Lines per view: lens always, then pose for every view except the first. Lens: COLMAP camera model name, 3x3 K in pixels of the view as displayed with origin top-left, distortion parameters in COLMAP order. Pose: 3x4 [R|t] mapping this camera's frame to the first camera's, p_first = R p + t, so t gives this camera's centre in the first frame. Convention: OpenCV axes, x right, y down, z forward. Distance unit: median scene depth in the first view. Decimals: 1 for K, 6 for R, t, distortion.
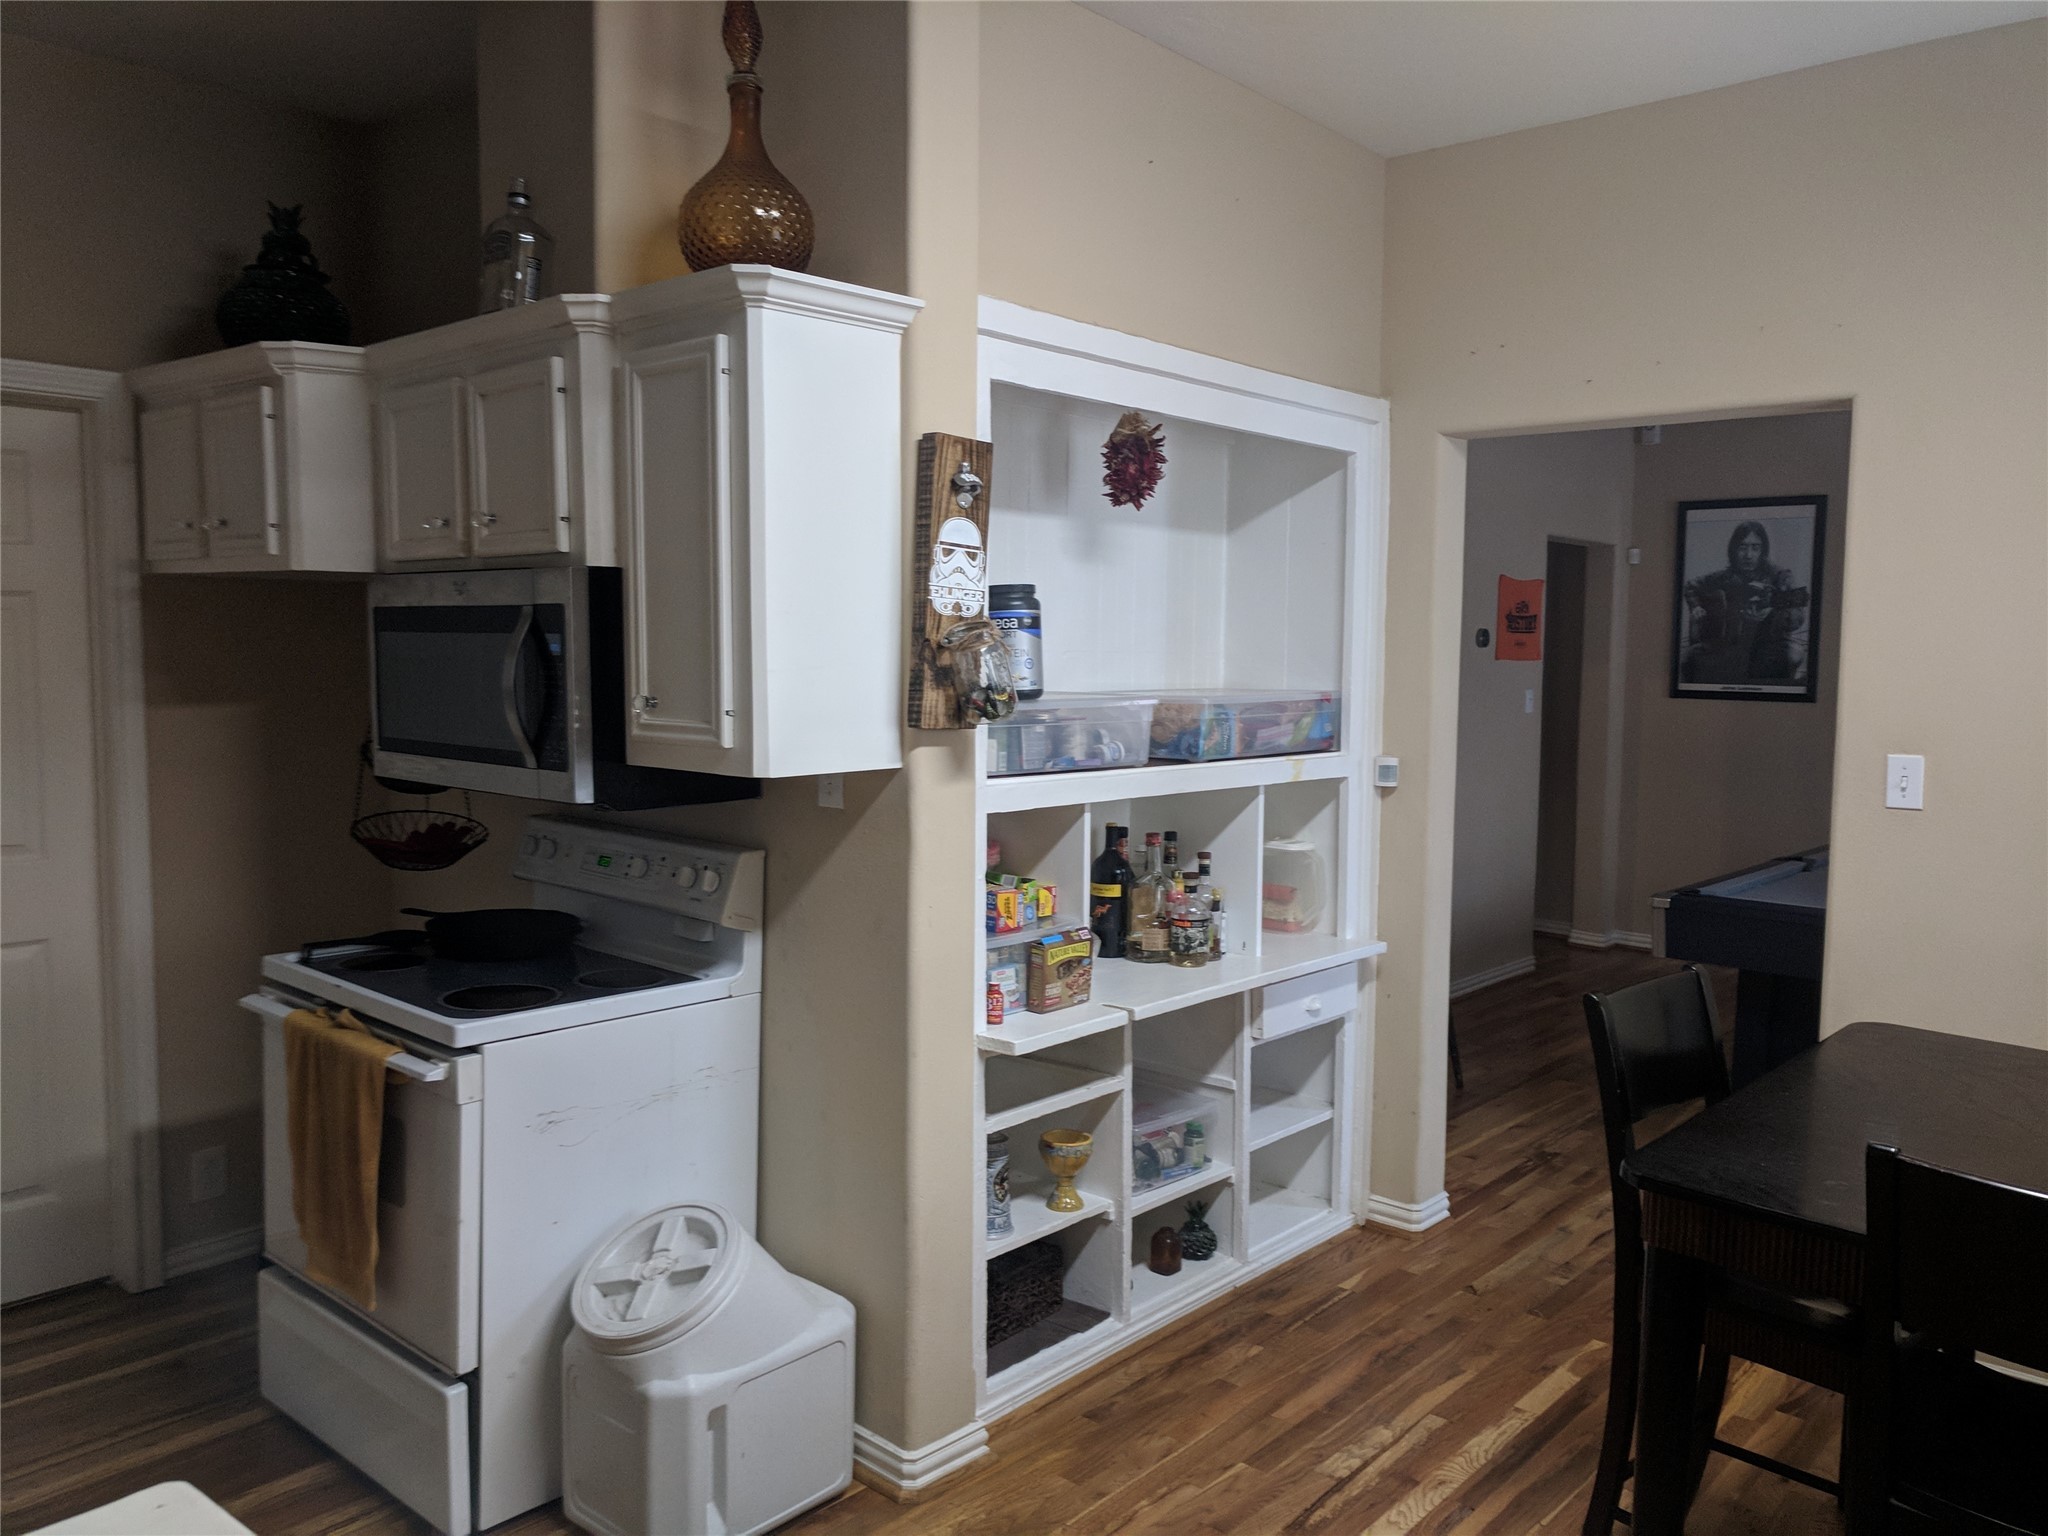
lens RADIAL K [[1553.9, 0, 1029.0], [0, 1553.9, 765.7], [0, 0, 1]] dist [0.007162, 0.002974]
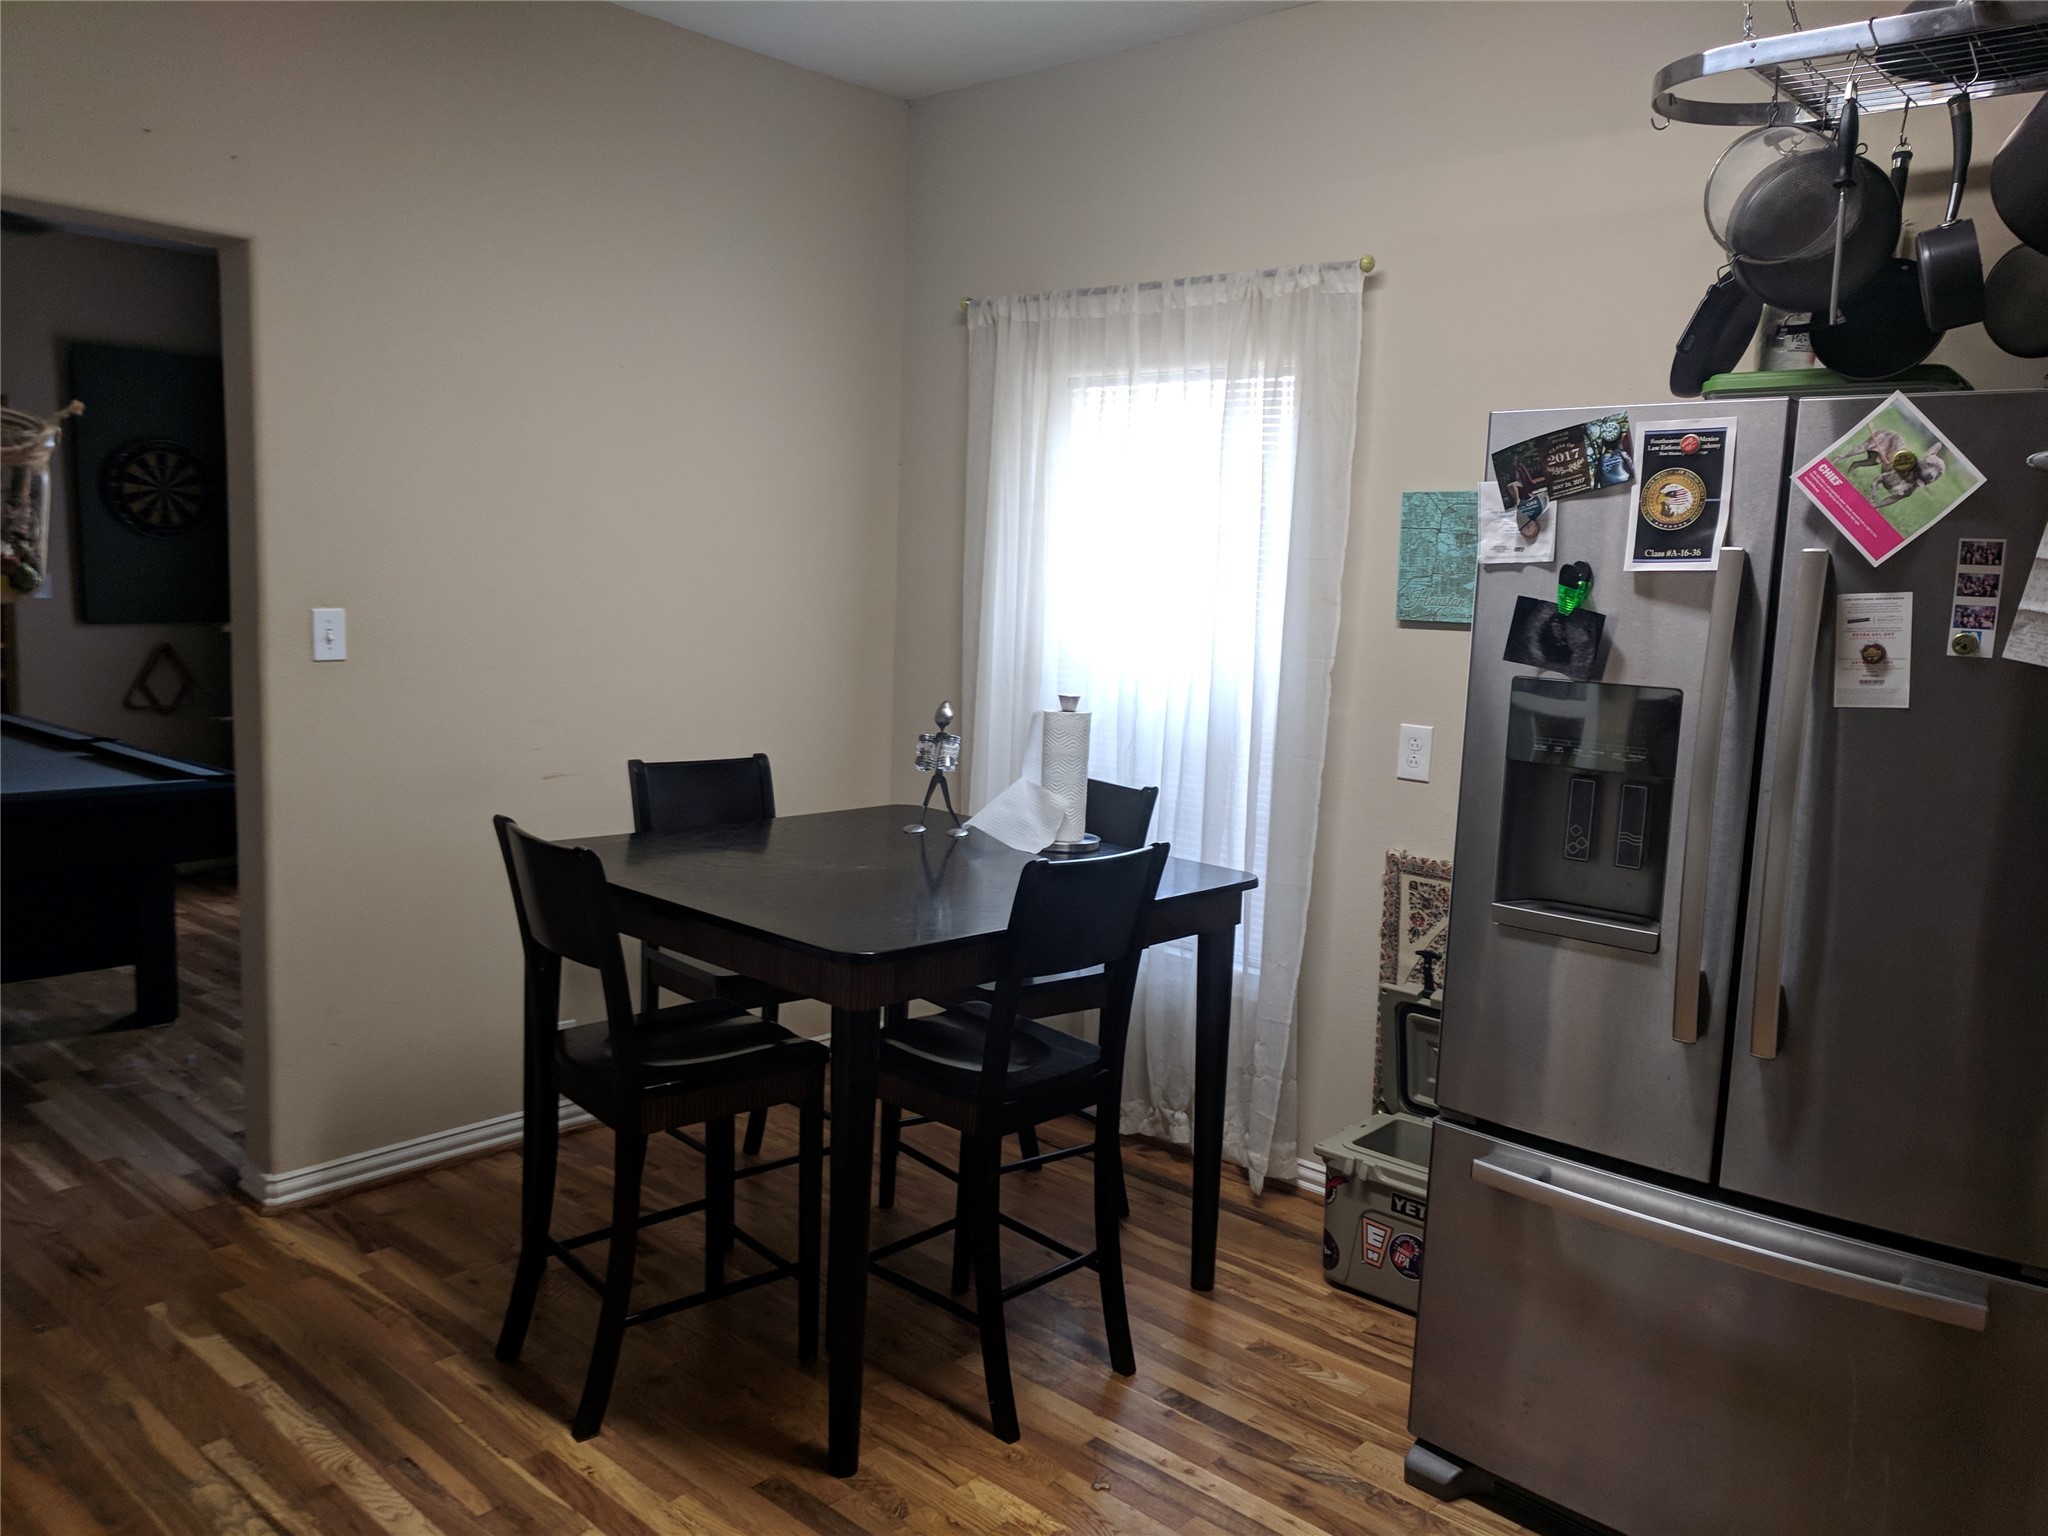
lens RADIAL K [[1553.9, 0, 1028.4], [0, 1553.9, 771.6], [0, 0, 1]] dist [0.007162, 0.002974]
pose [[0.006498, -0.150005, 0.988664, -0.486118], [0.047445, 0.987618, 0.149534, -0.033115], [-0.998853, 0.045935, 0.013535, 0.534649]]
